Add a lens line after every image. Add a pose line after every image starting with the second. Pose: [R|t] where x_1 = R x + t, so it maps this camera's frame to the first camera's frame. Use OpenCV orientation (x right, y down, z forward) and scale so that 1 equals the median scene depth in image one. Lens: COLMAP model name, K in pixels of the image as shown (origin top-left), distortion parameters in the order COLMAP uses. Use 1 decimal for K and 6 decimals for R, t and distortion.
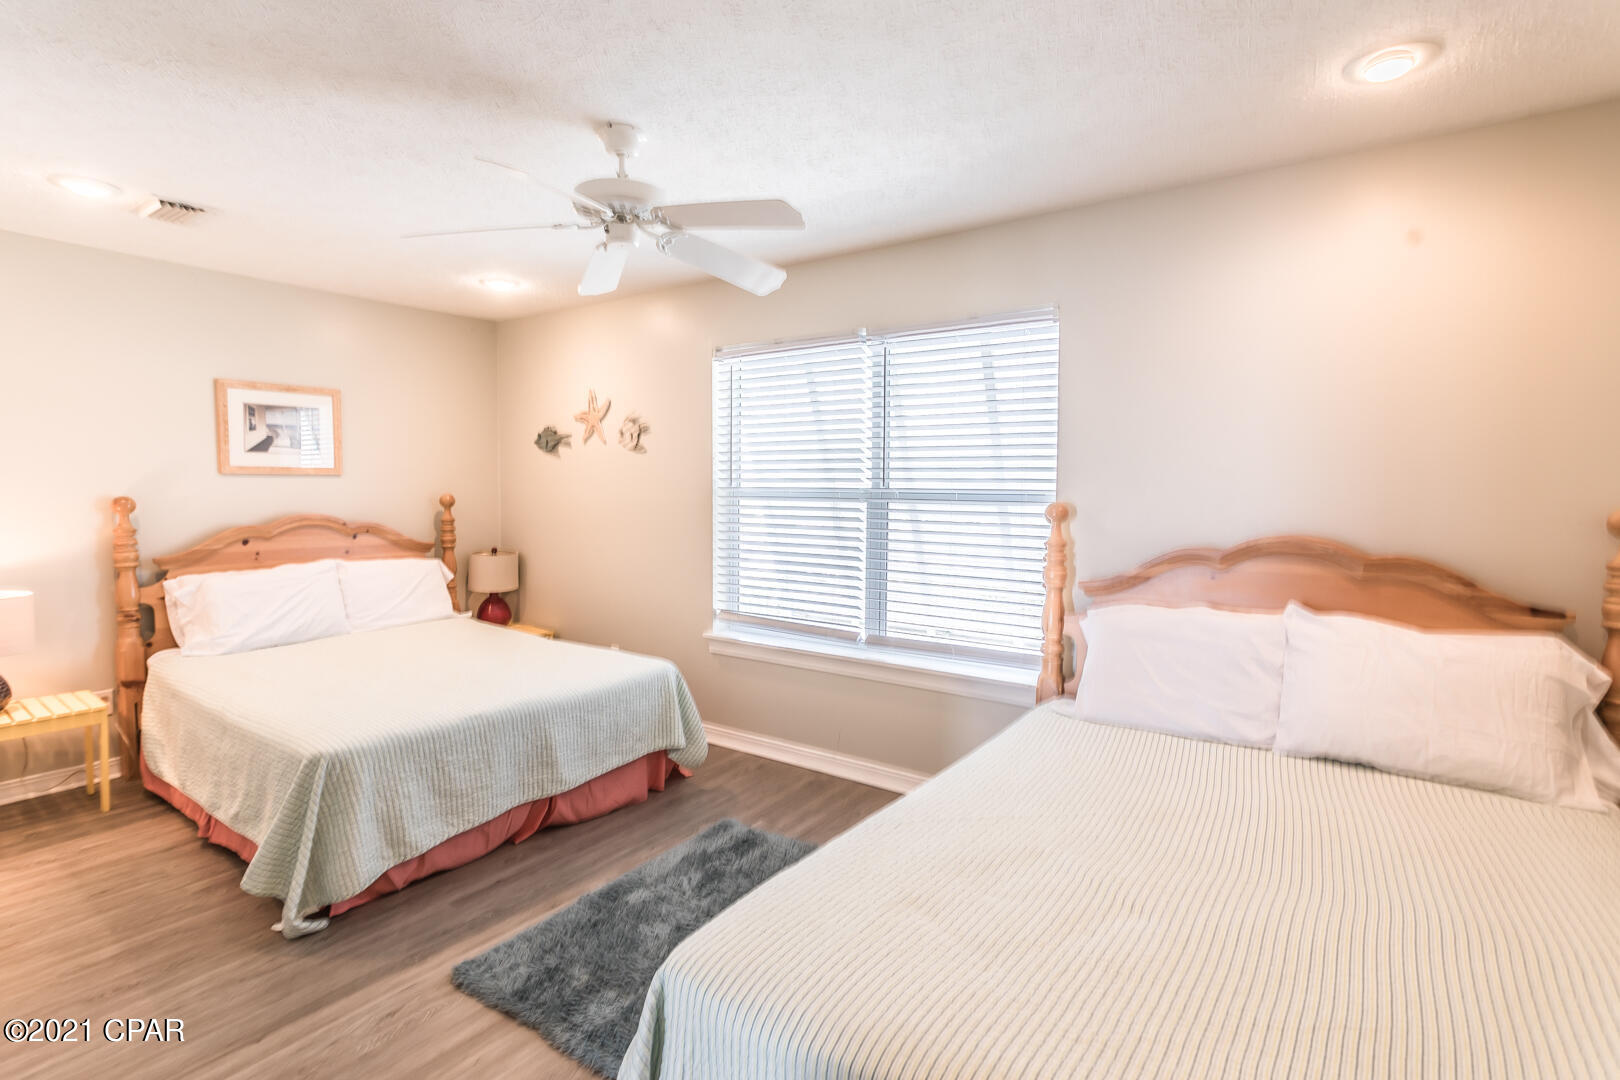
lens RADIAL K [[765.5, 0, 802.6], [0, 765.5, 528.1], [0, 0, 1]] dist [0.000956, 0.001611]
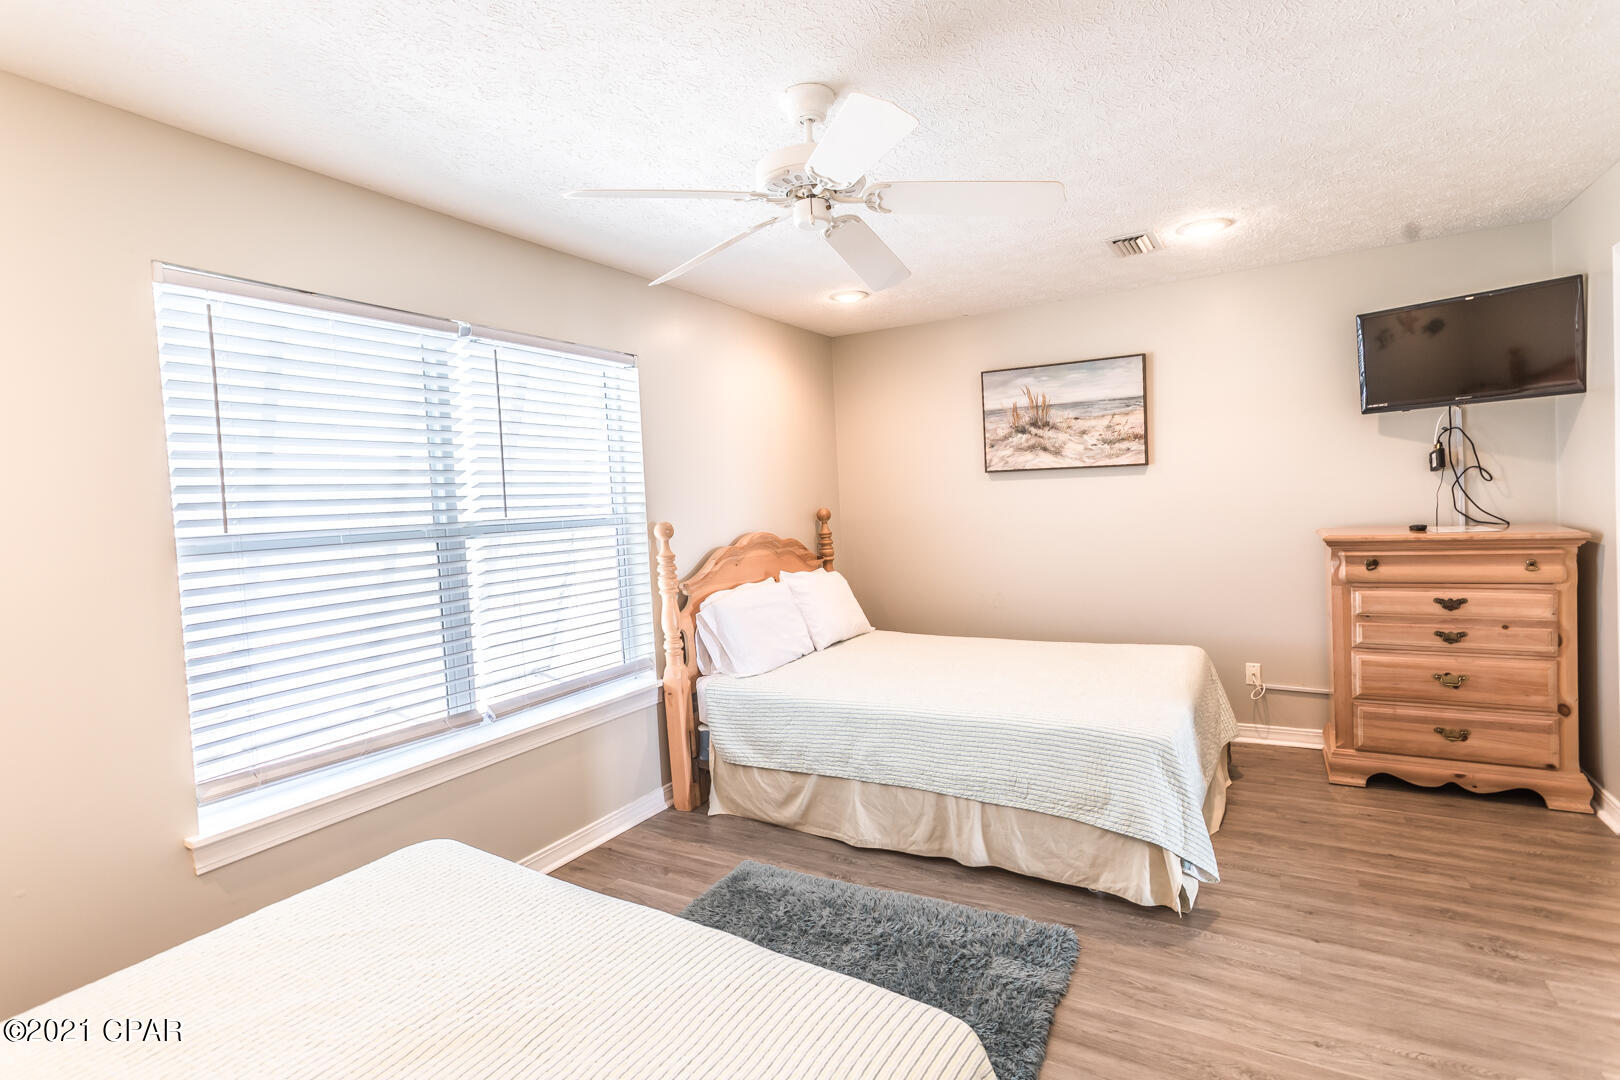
lens RADIAL K [[765.5, 0, 802.6], [0, 765.5, 528.1], [0, 0, 1]] dist [0.000956, 0.001611]
pose [[-0.045498, -0.036537, 0.998296, -0.705955], [0.110948, 0.992964, 0.041398, -0.039579], [-0.992784, 0.112643, -0.041124, 0.684676]]
